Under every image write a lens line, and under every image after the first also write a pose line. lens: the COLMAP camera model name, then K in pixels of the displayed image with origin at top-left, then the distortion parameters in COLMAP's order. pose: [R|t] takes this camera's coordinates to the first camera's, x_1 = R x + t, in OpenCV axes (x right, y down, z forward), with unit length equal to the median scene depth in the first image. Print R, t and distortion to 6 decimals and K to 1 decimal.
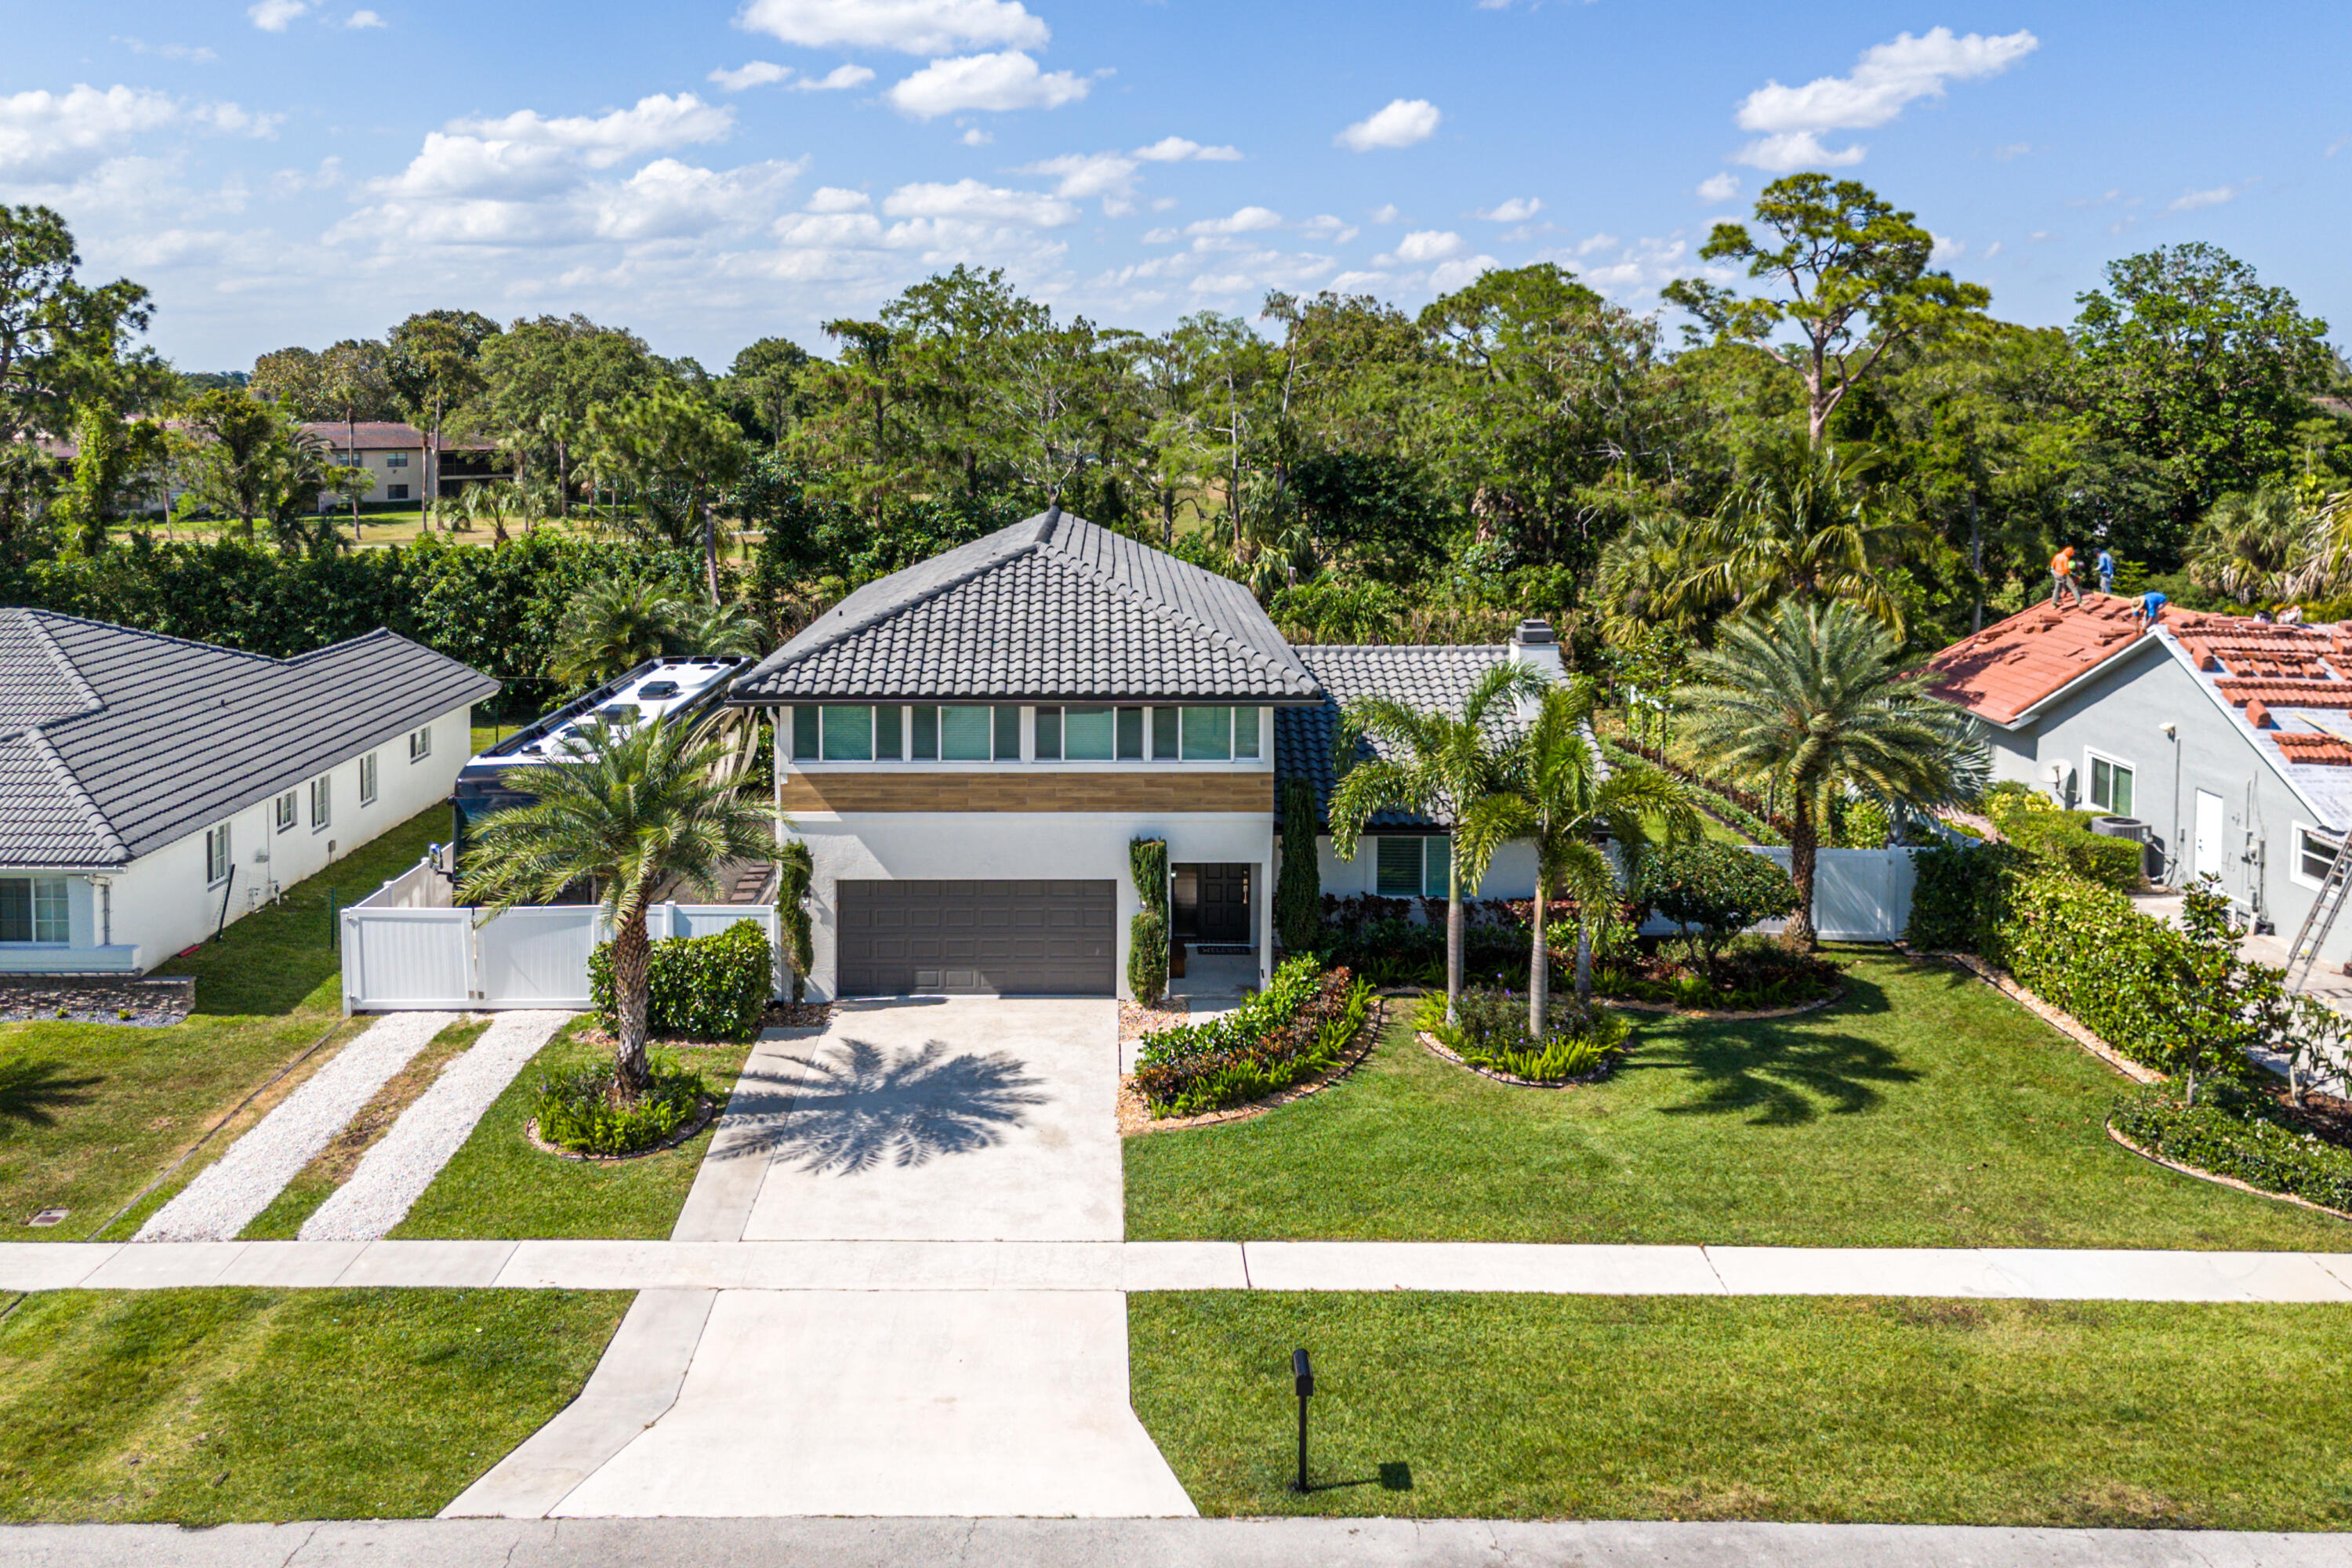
lens RADIAL K [[1751.1, 0, 1070.7], [0, 1751.1, 786.1], [0, 0, 1]] dist [0.047789, -0.061537]
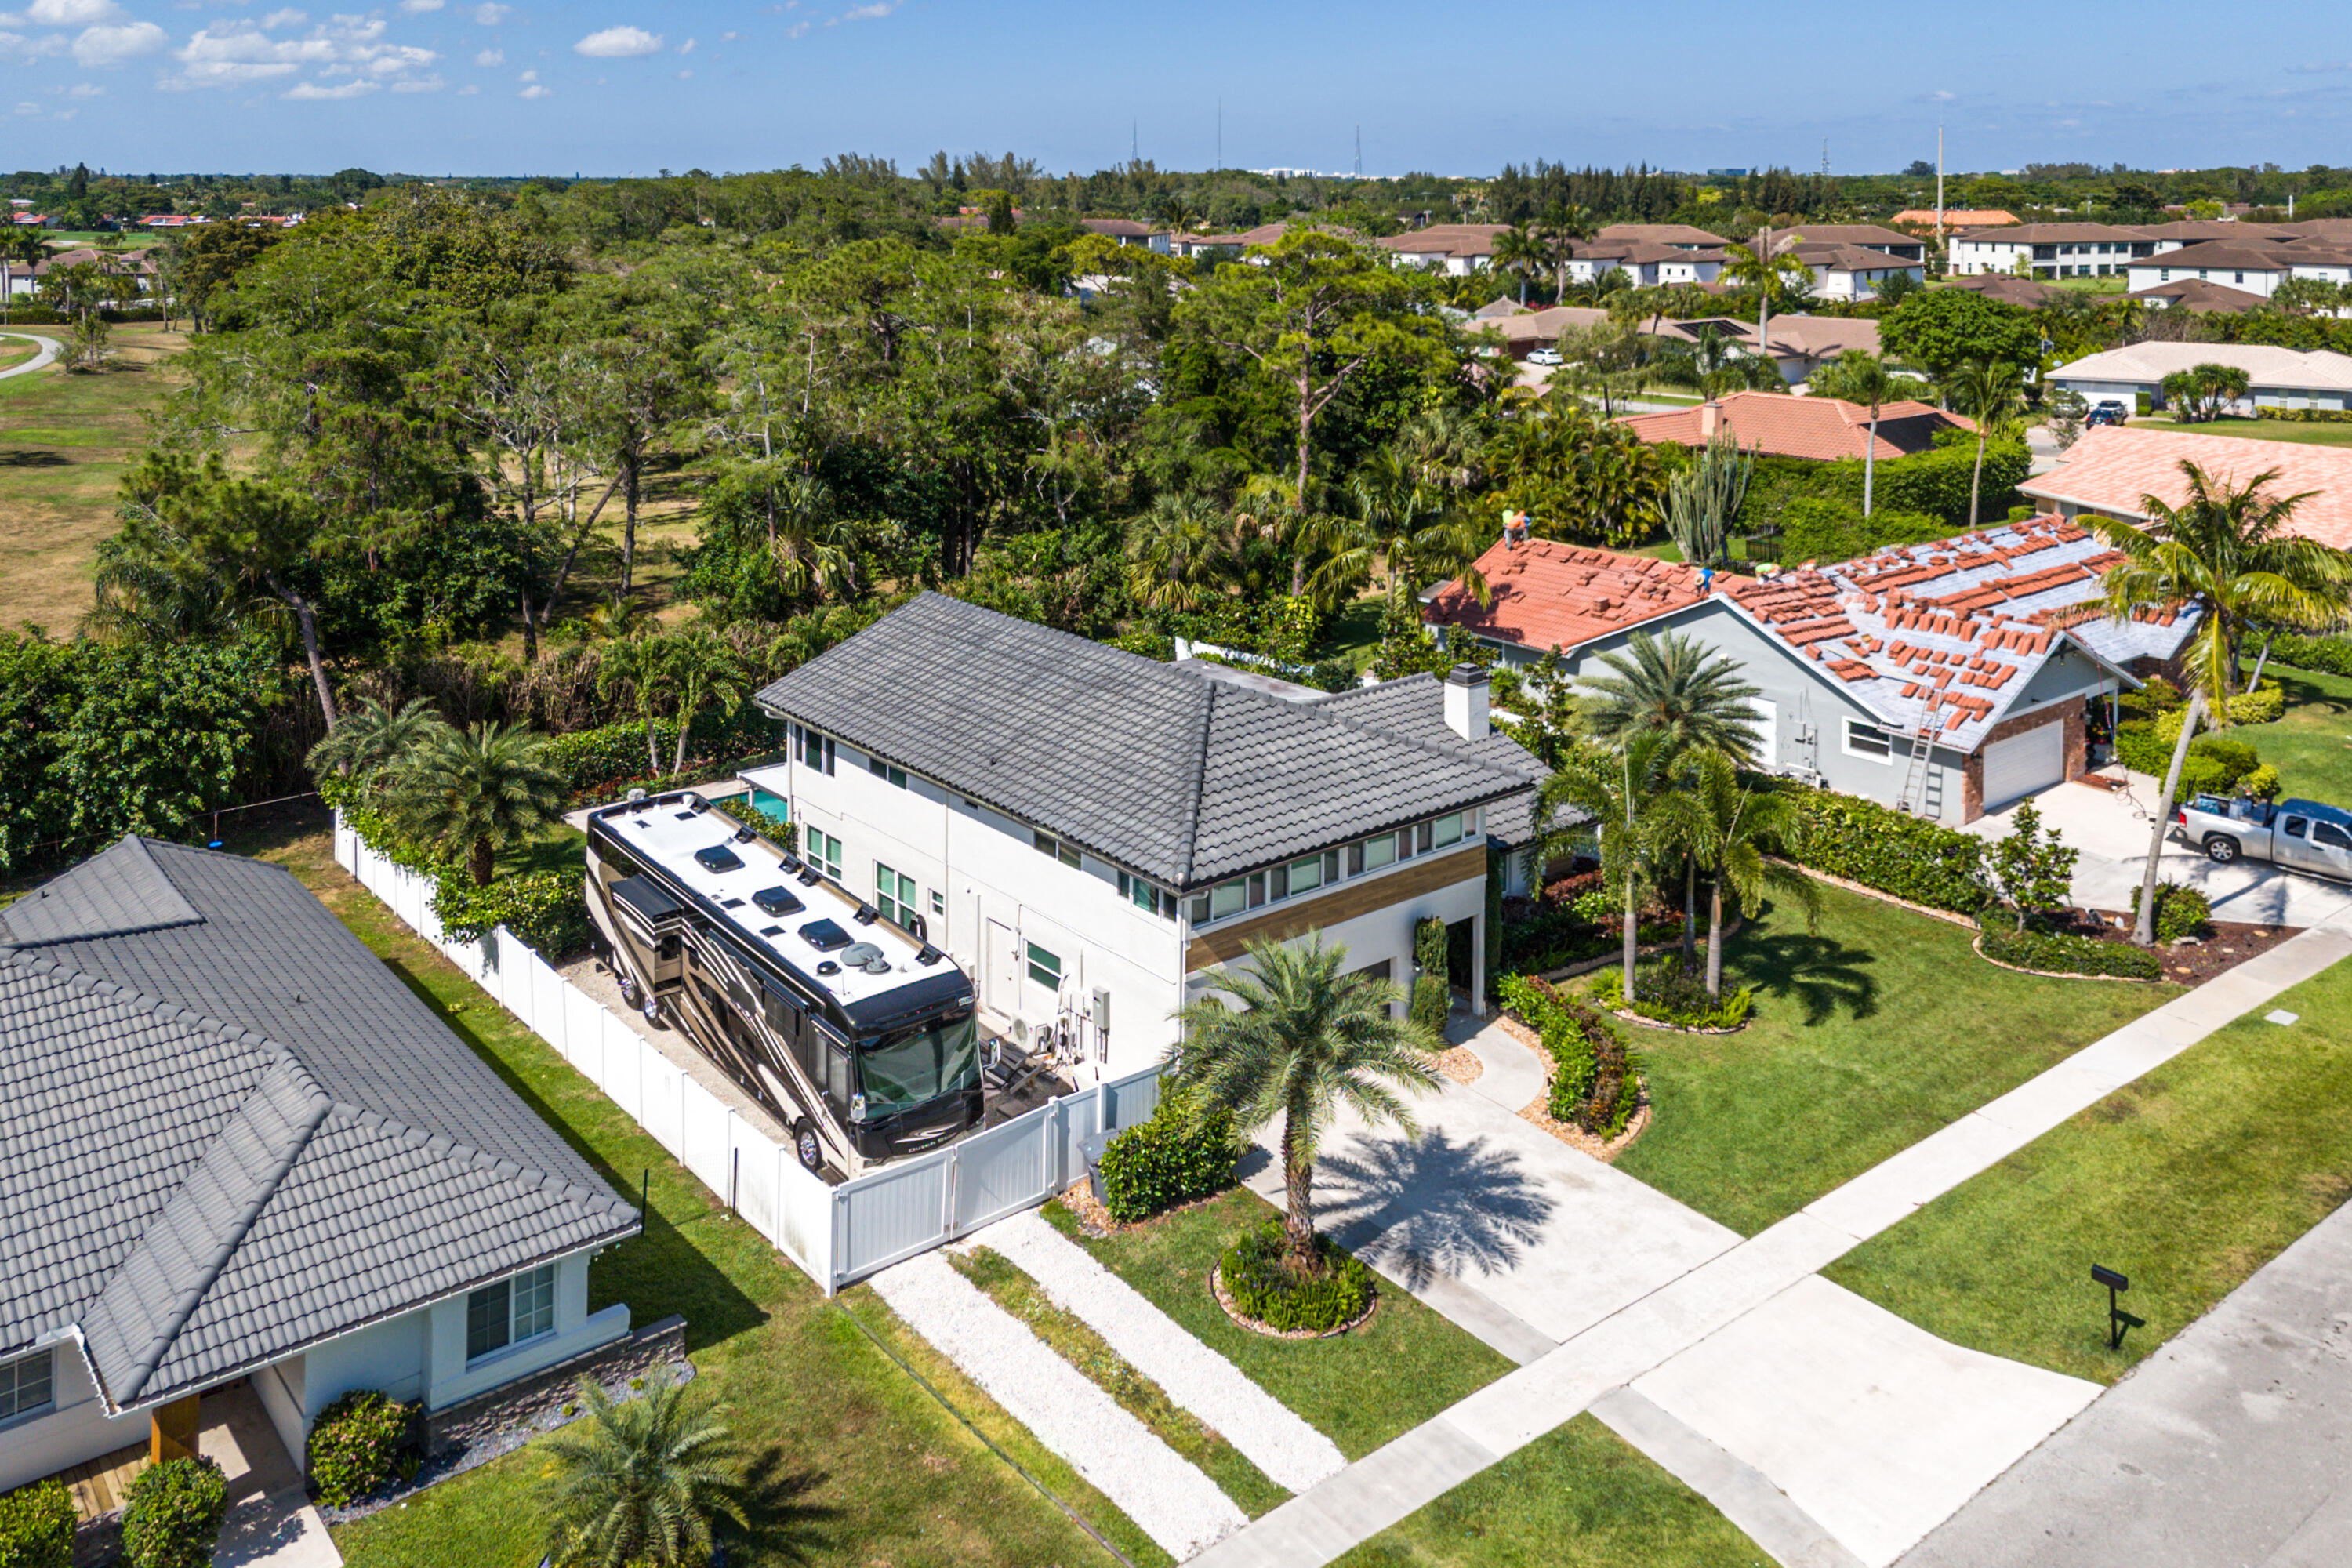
lens RADIAL K [[1763.3, 0, 1098.6], [0, 1763.3, 722.8], [0, 0, 1]] dist [0.009922, 0.012967]
pose [[0.803287, -0.185352, 0.566016, -0.814966], [0.152836, 0.982670, 0.104889, -0.270555], [-0.575648, 0.002252, 0.817694, 0.118358]]
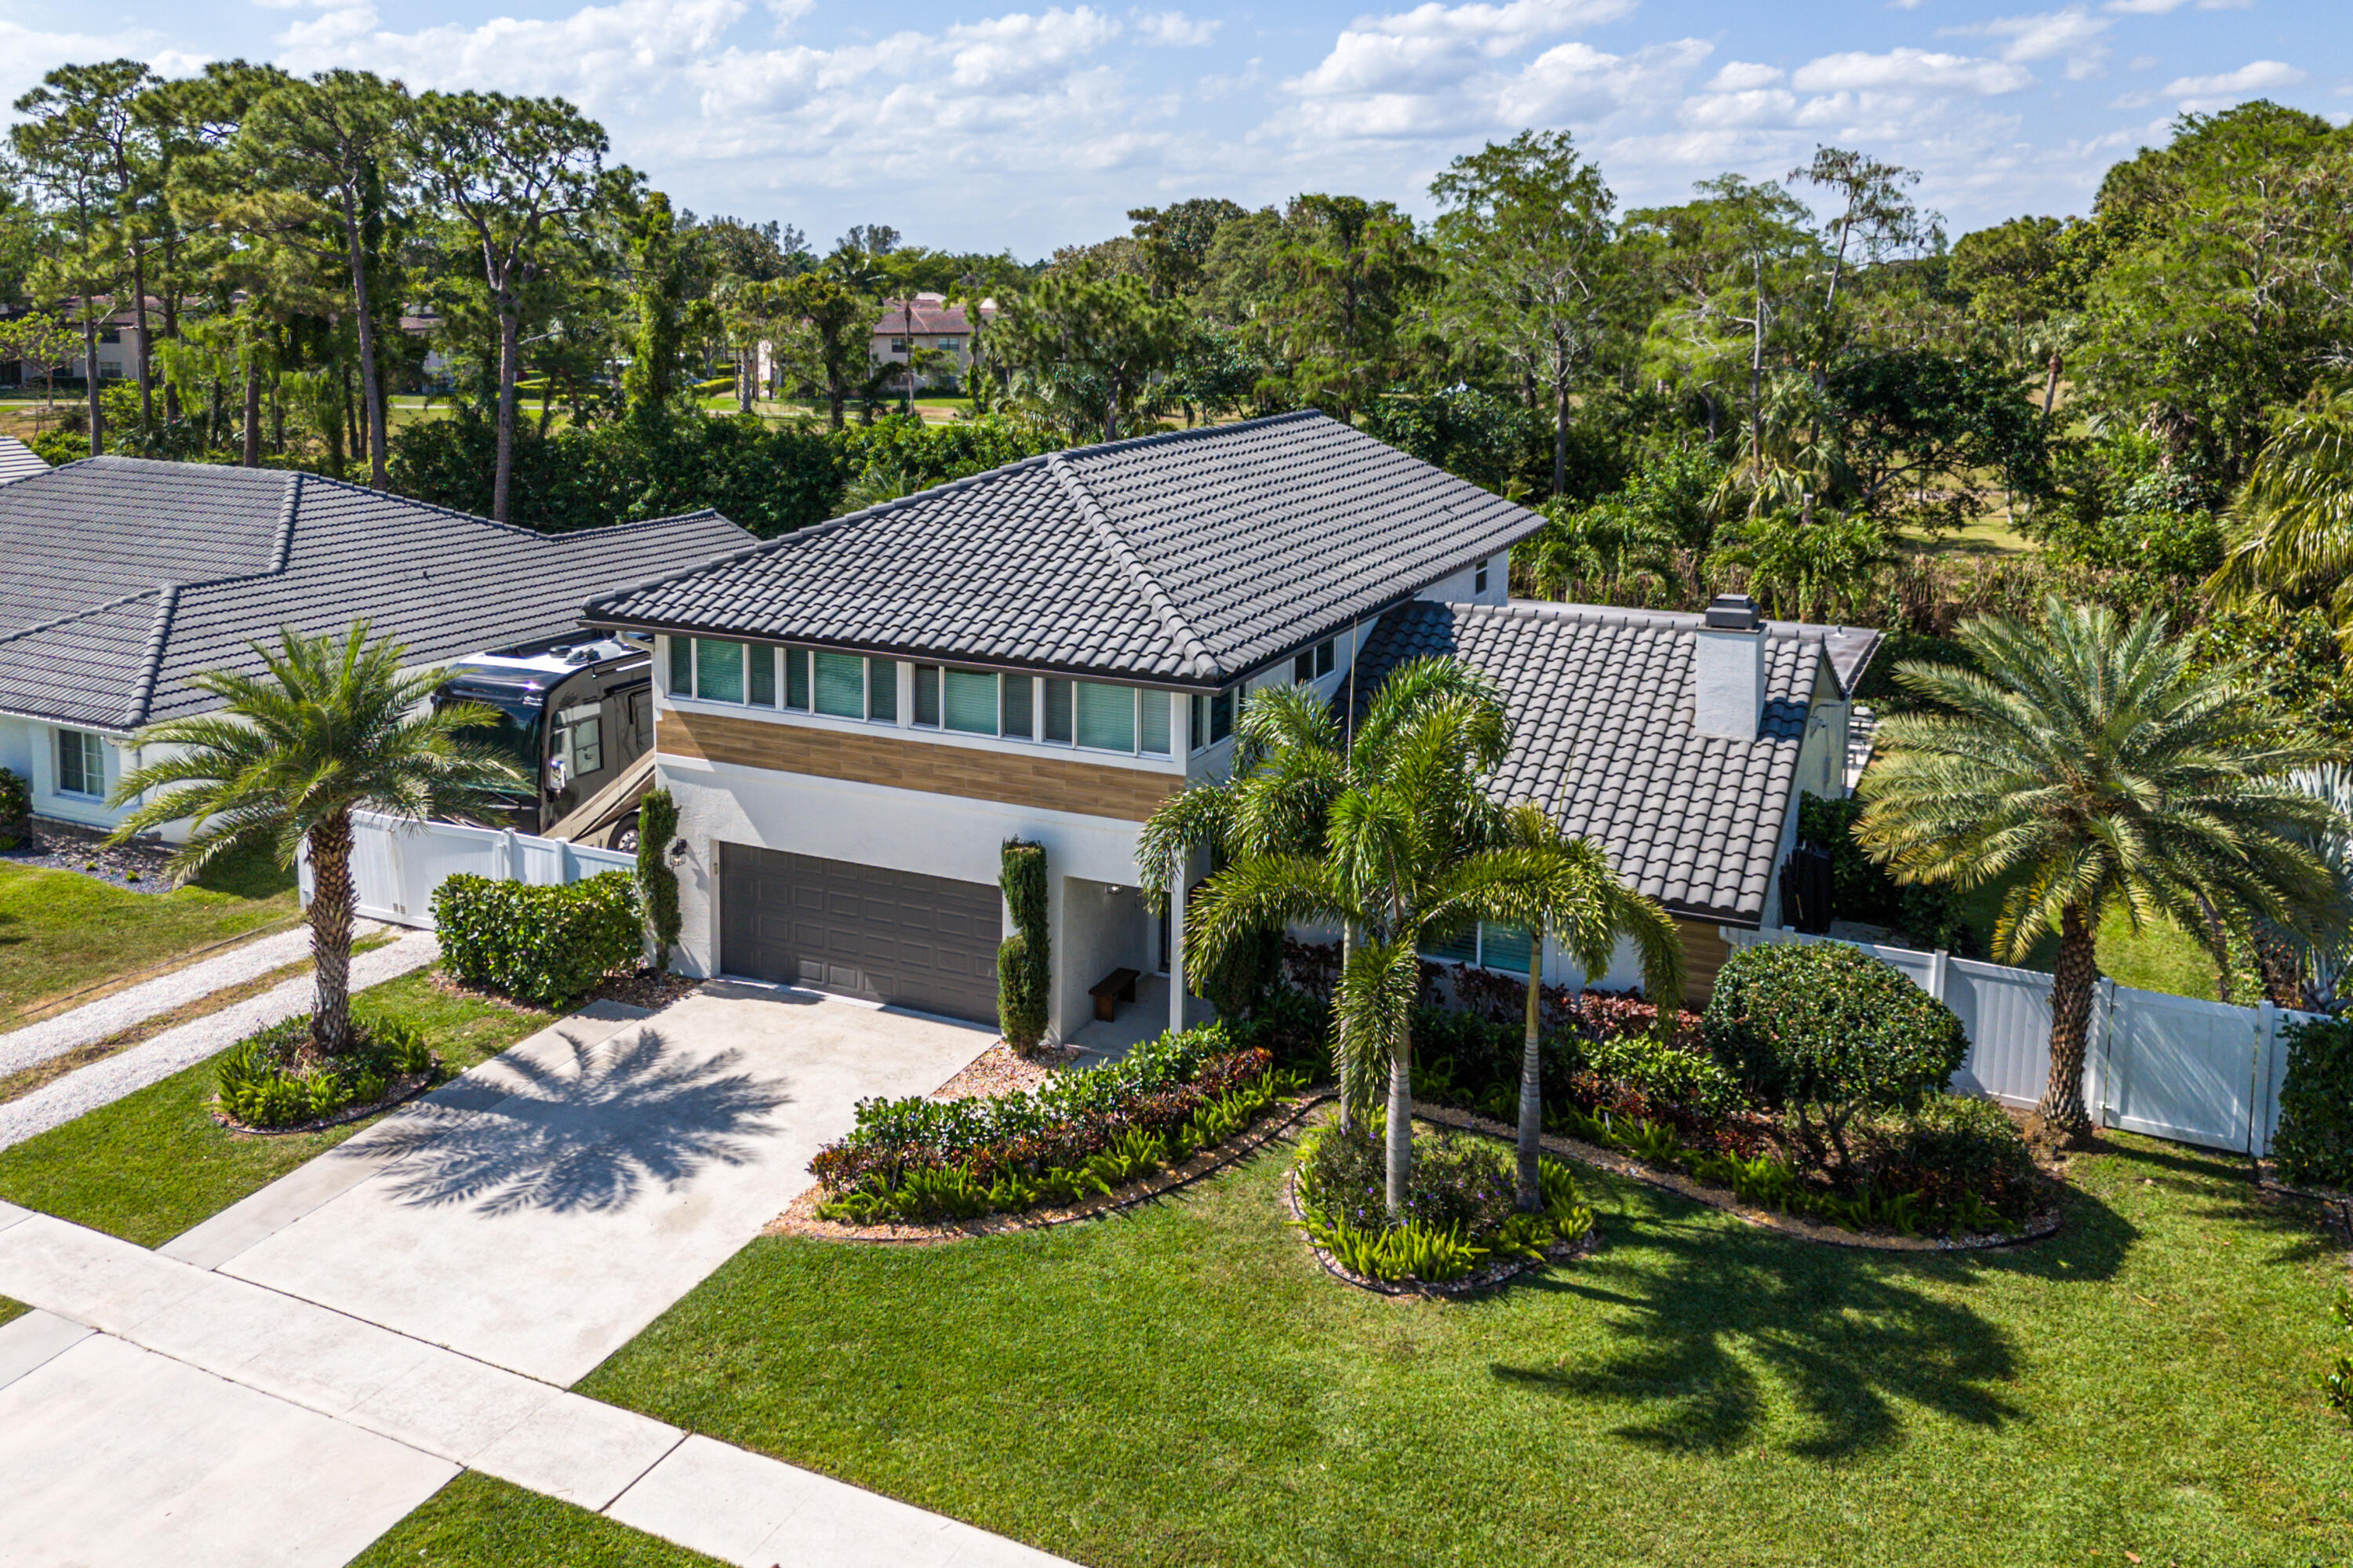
lens RADIAL K [[1764.1, 0, 1099.1], [0, 1764.1, 722.8], [0, 0, 1]] dist [0.009922, 0.012967]
pose [[0.906615, 0.107446, -0.408051, 0.387148], [-0.097023, 0.994208, 0.046224, -0.061810], [0.410654, -0.002317, 0.911788, 0.300888]]
